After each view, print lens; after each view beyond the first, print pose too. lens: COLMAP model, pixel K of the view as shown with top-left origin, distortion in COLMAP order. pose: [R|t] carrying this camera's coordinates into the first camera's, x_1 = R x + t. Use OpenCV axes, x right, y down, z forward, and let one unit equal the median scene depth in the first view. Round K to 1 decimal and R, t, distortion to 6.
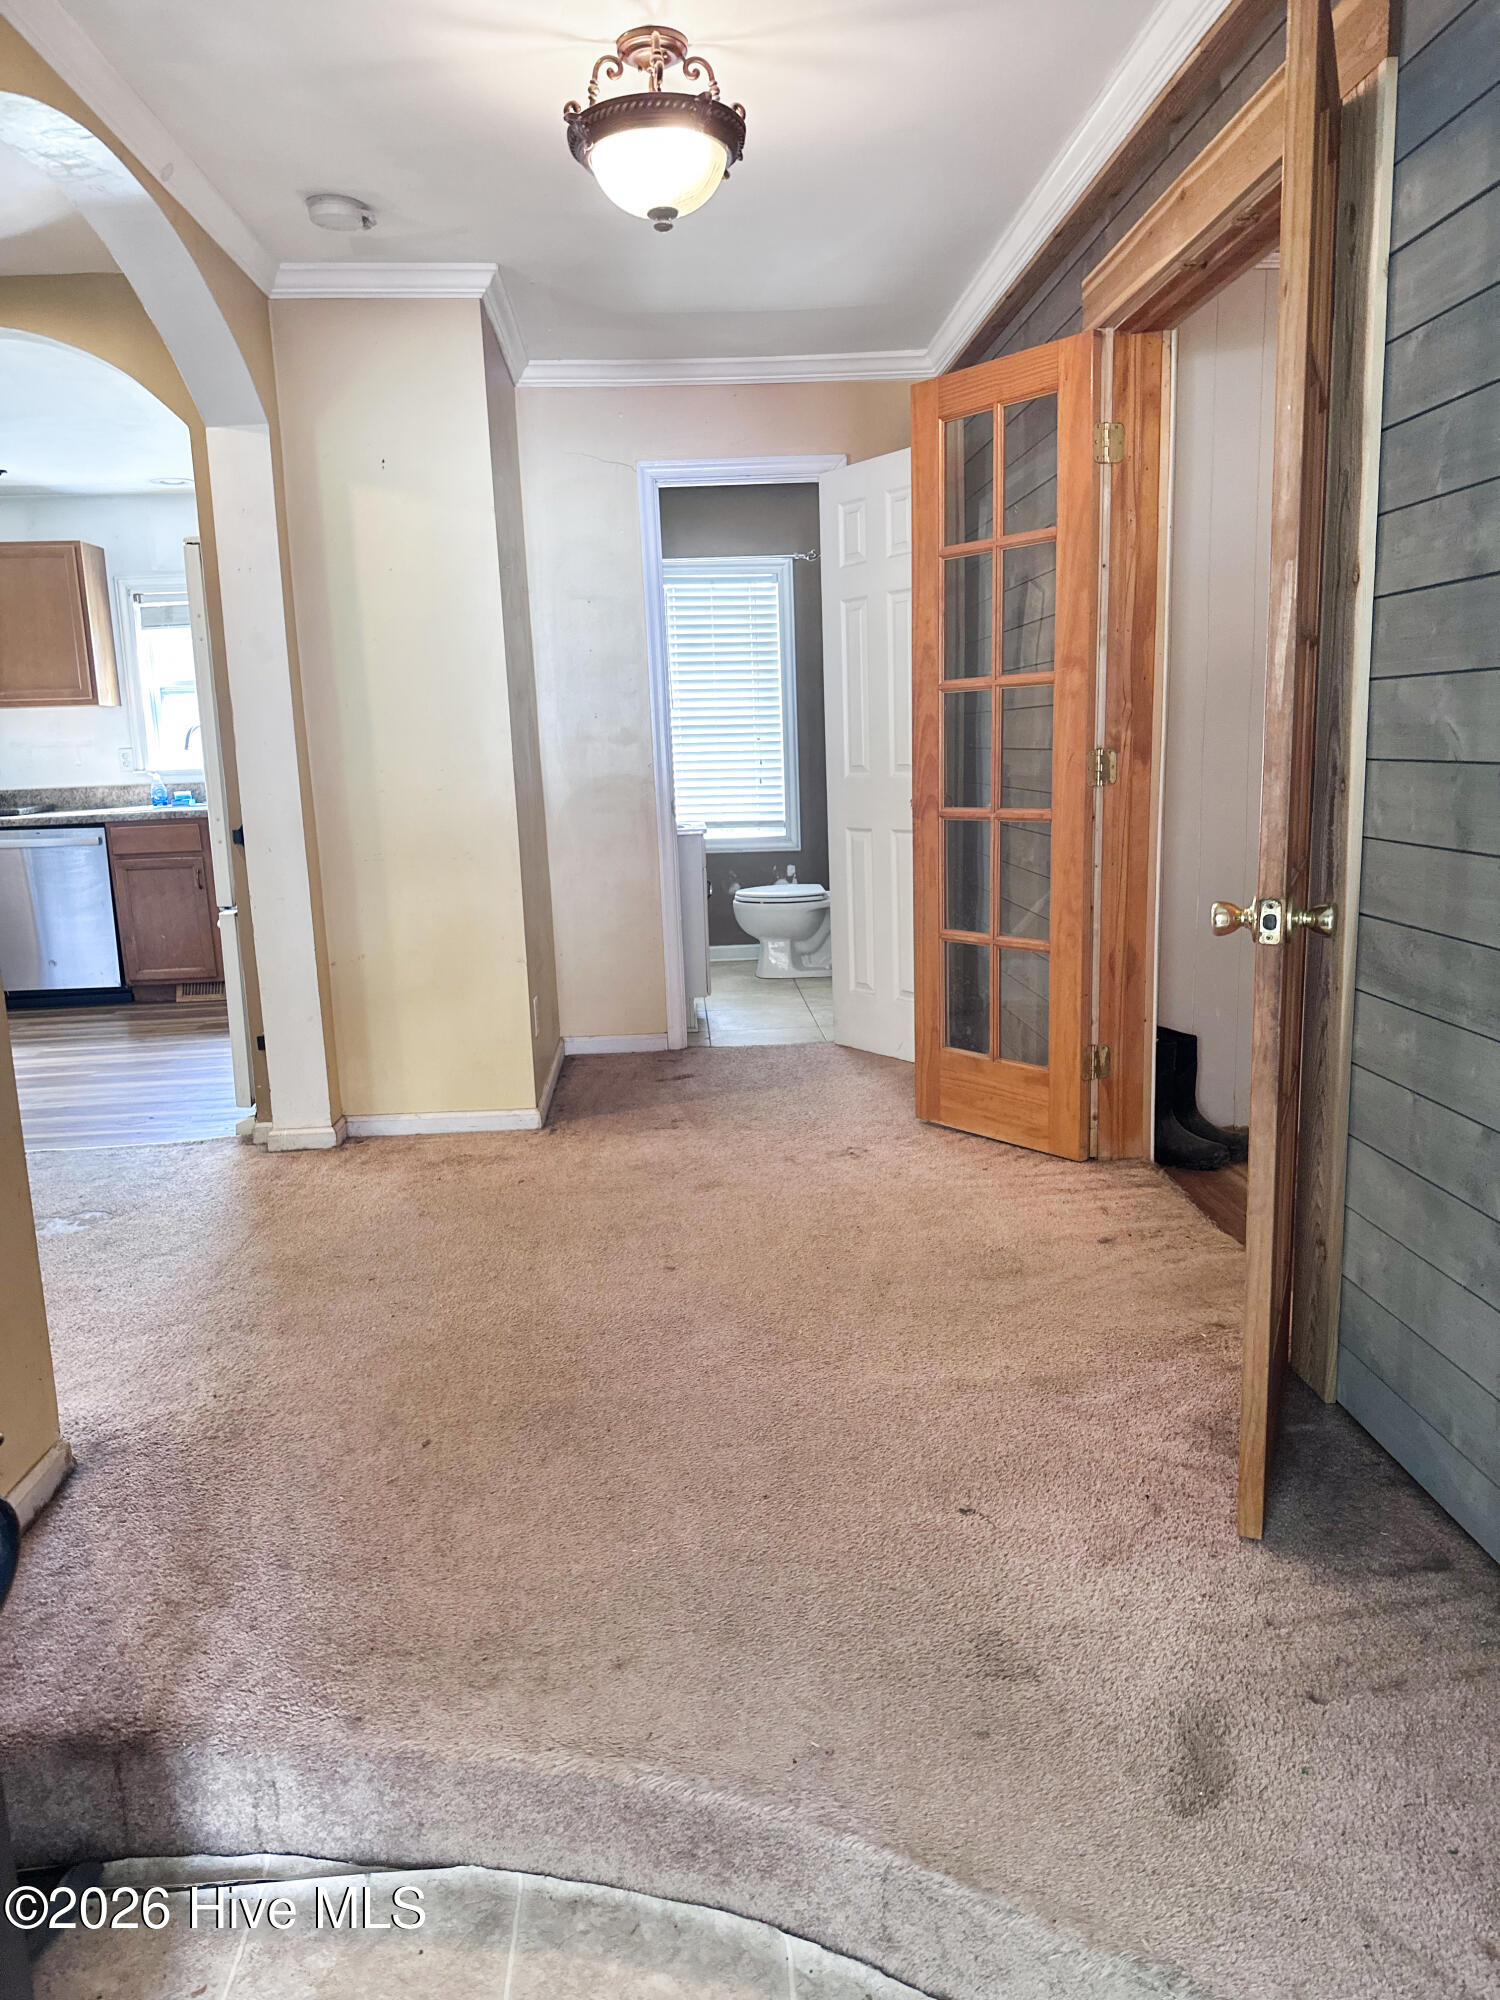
lens RADIAL K [[1386.7, 0, 765.5], [0, 1386.7, 1014.3], [0, 0, 1]] dist [0.170678, -0.328200]
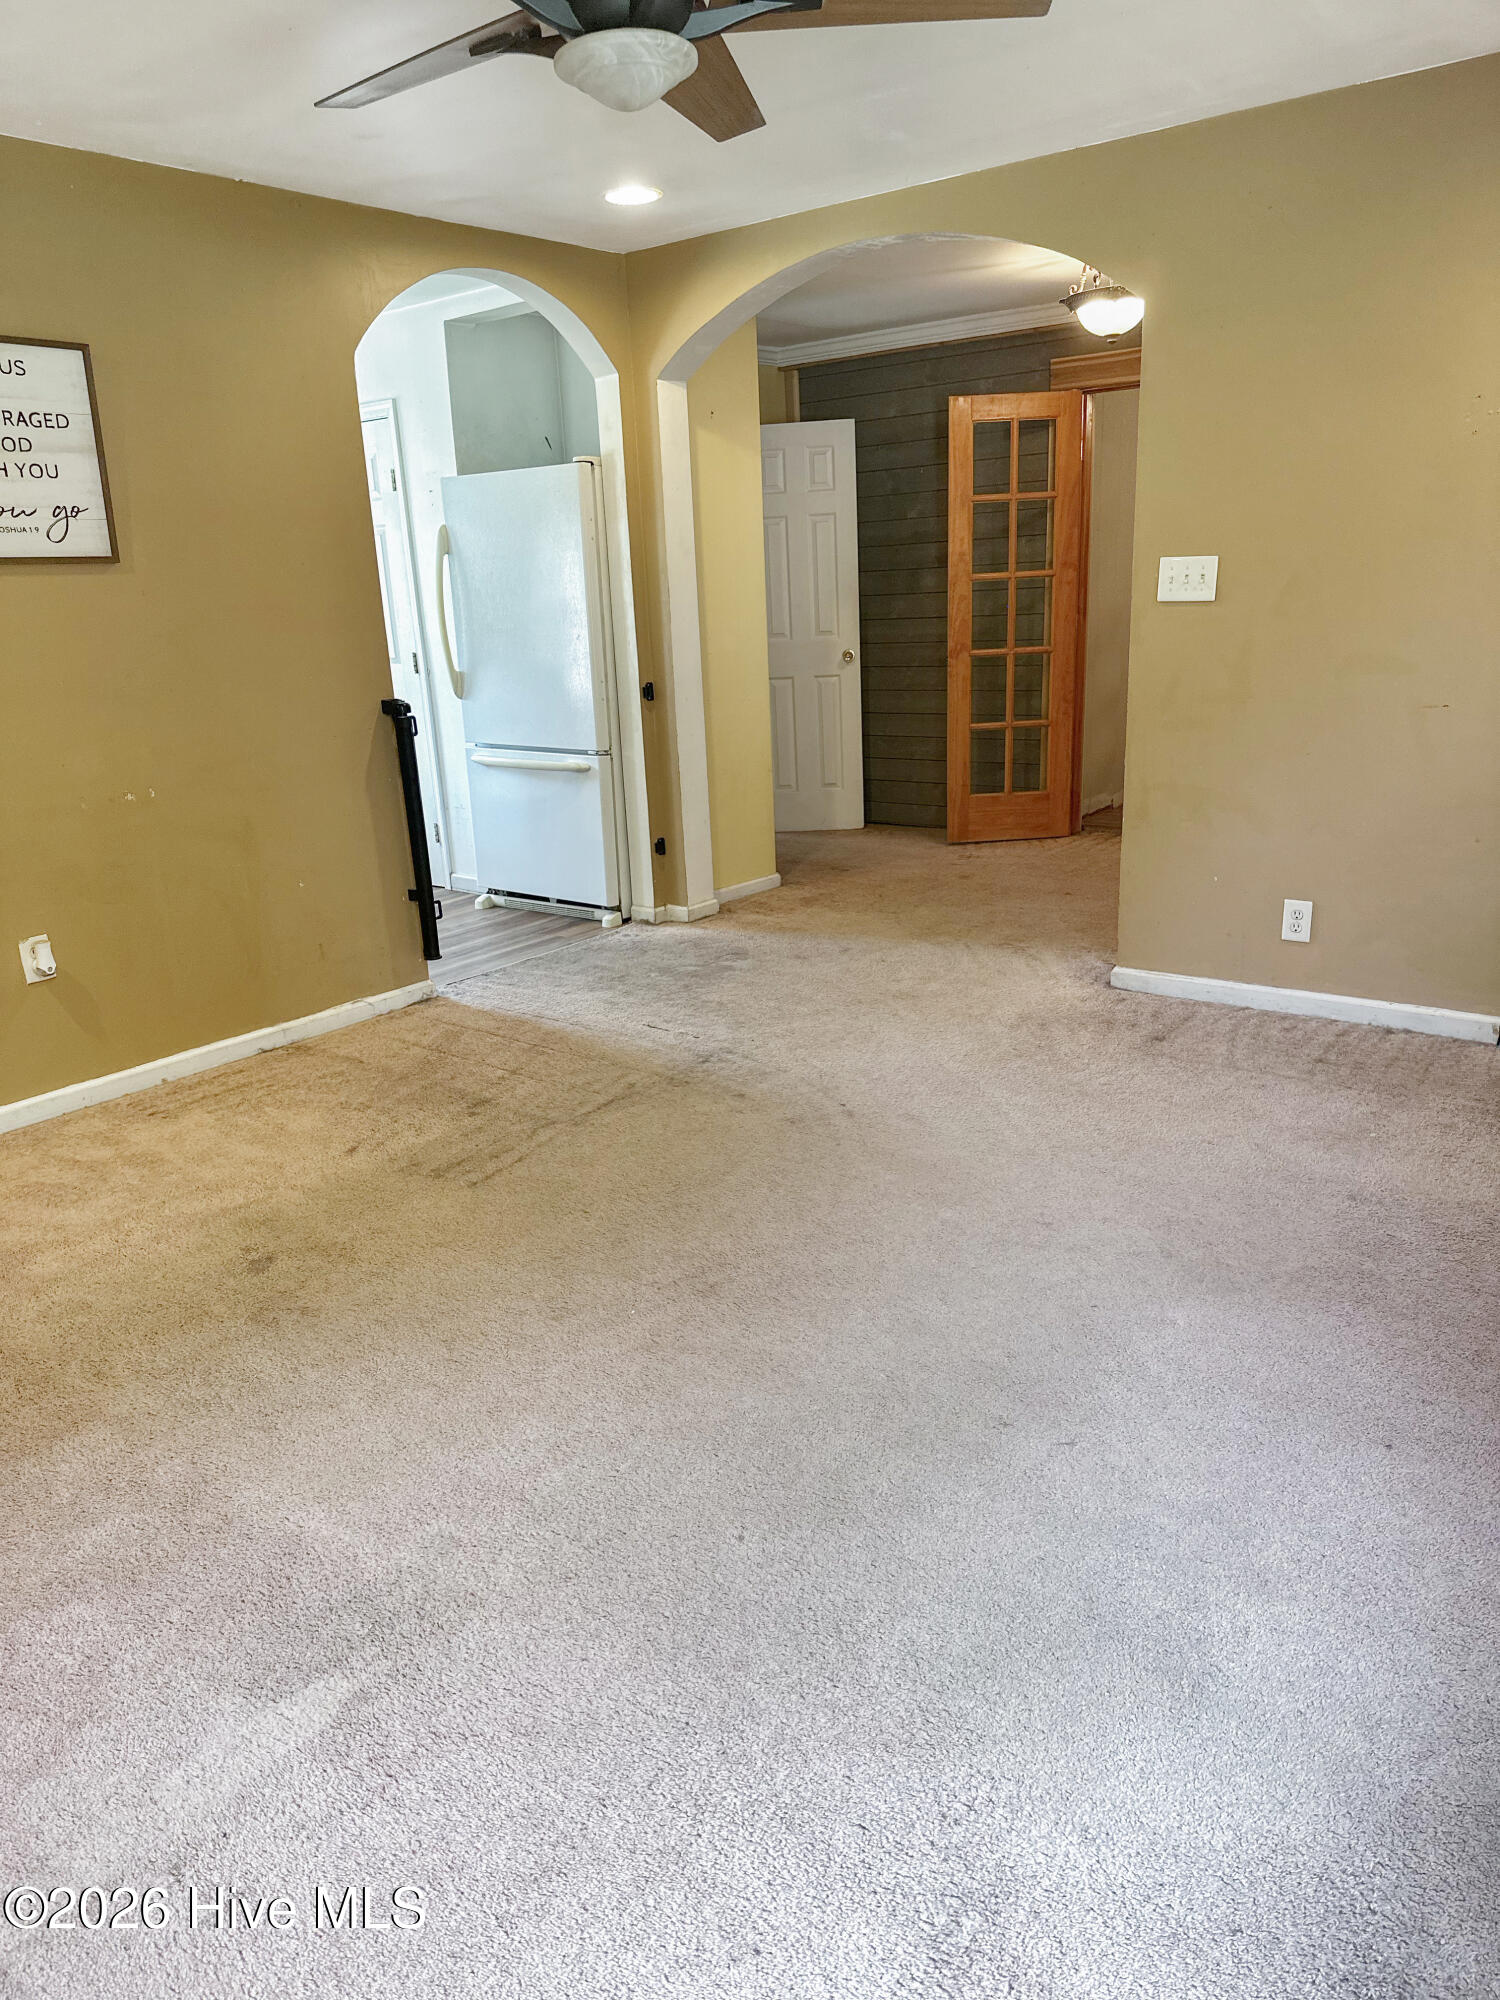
lens RADIAL K [[1386.7, 0, 765.5], [0, 1386.7, 1014.3], [0, 0, 1]] dist [0.170678, -0.328200]
pose [[0.679491, -0.218272, 0.700464, -1.306755], [0.164683, 0.975735, 0.144297, -0.000794], [-0.714962, 0.017306, 0.698949, -0.026178]]
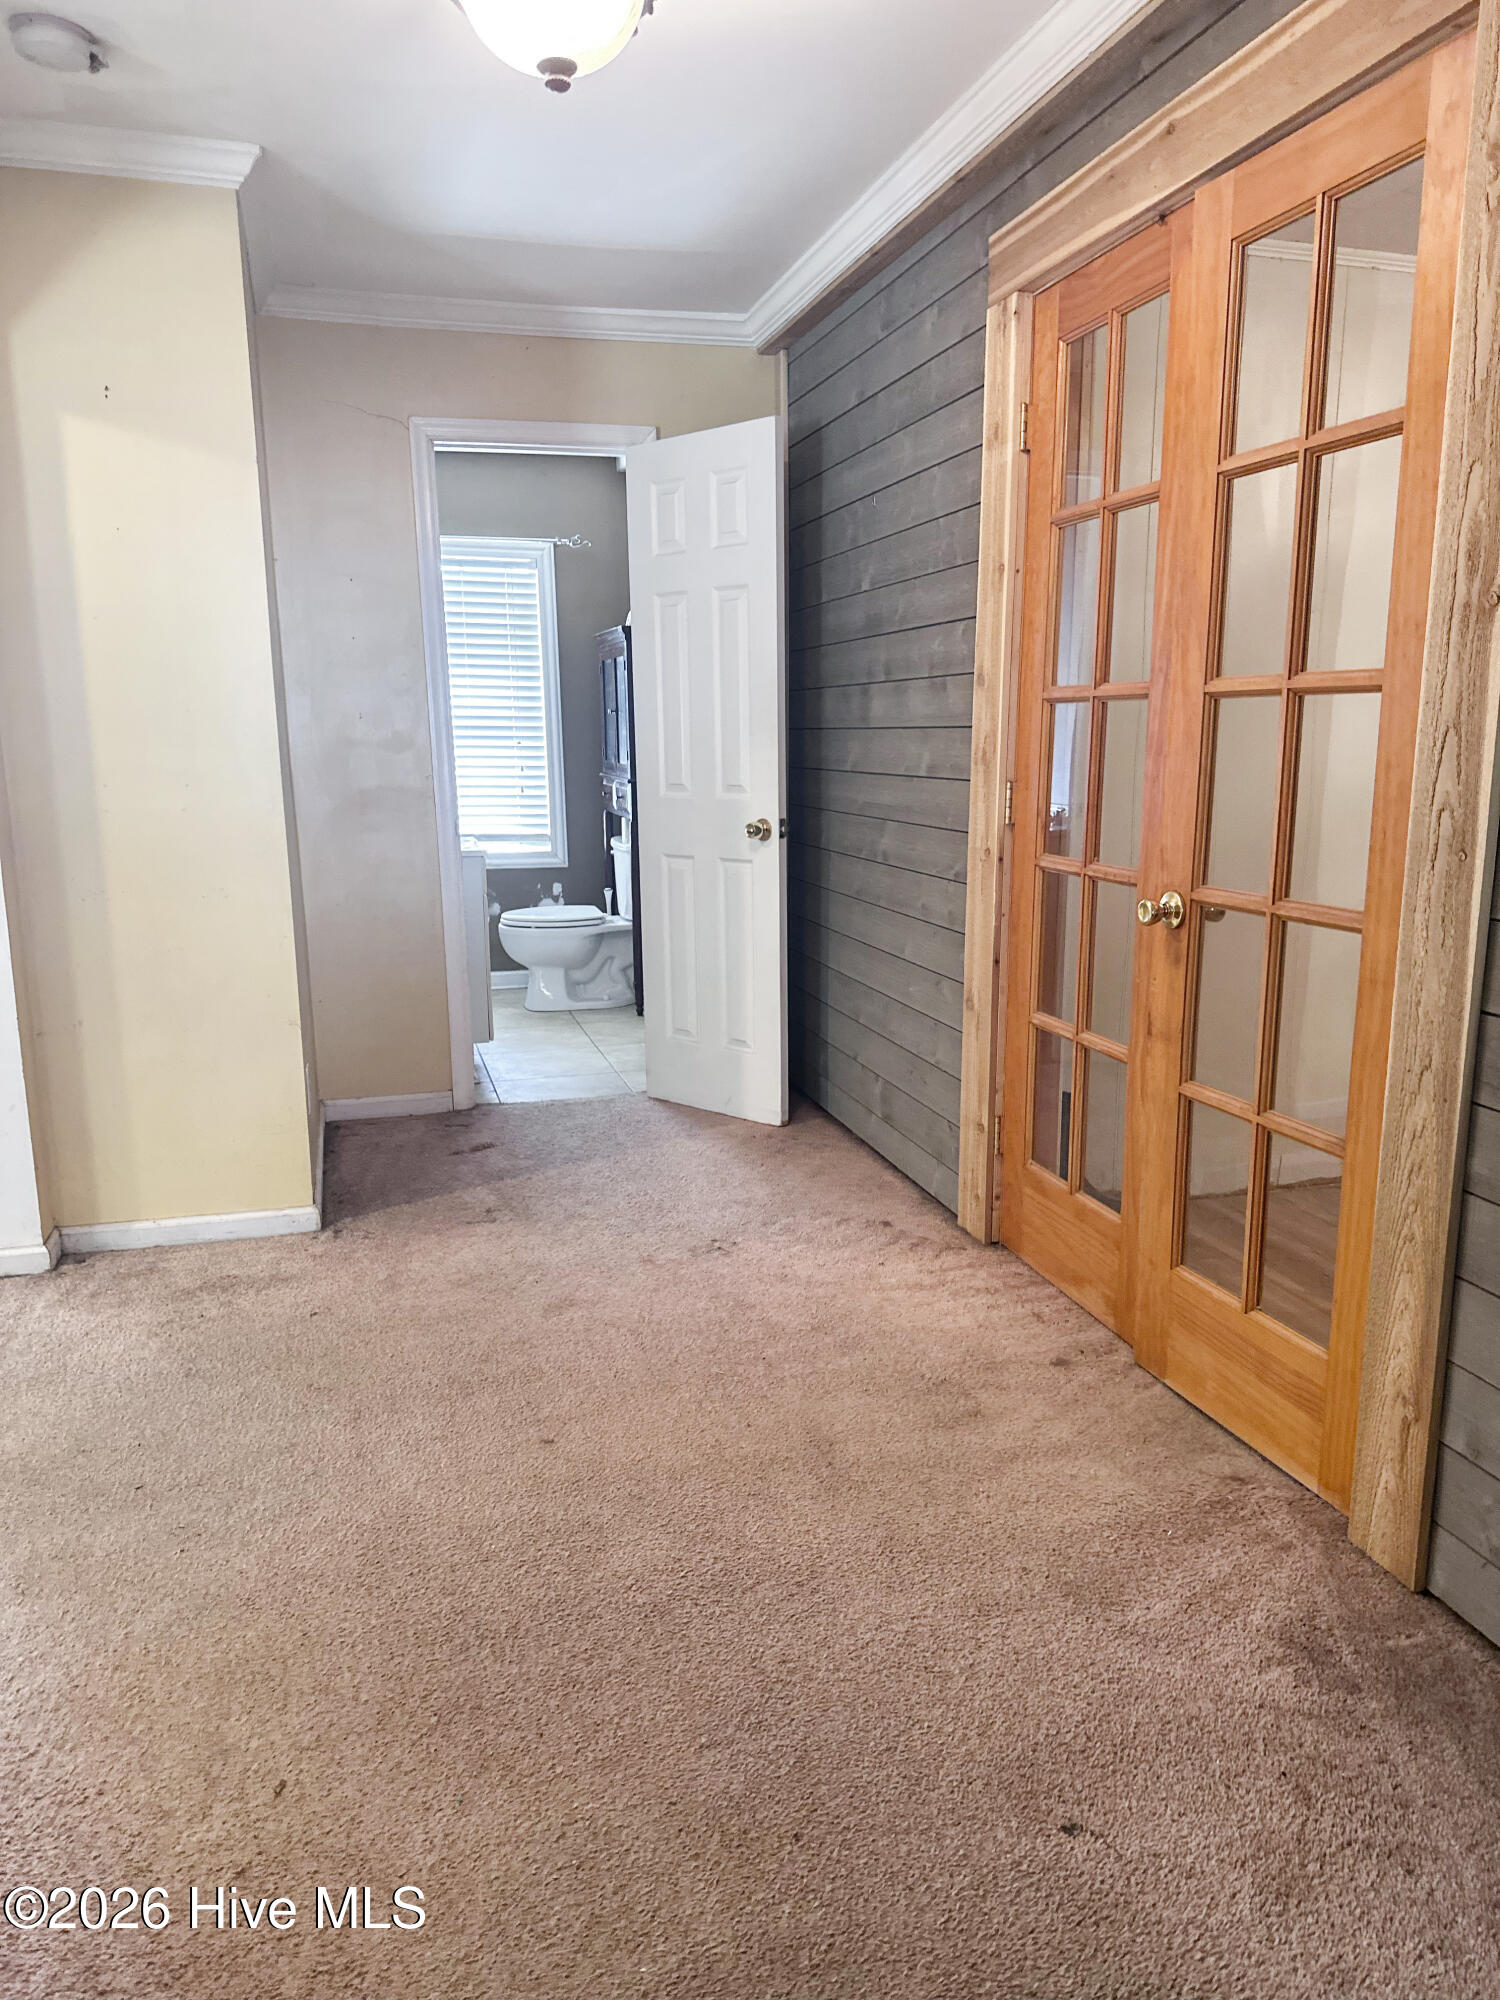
lens RADIAL K [[1400.6, 0, 800.7], [0, 1400.6, 1049.3], [0, 0, 1]] dist [0.113066, -0.208396]
pose [[0.974163, -0.022030, 0.224768, -0.076961], [0.017023, 0.999562, 0.024191, -0.040236], [-0.225203, -0.019740, 0.974112, 0.148336]]
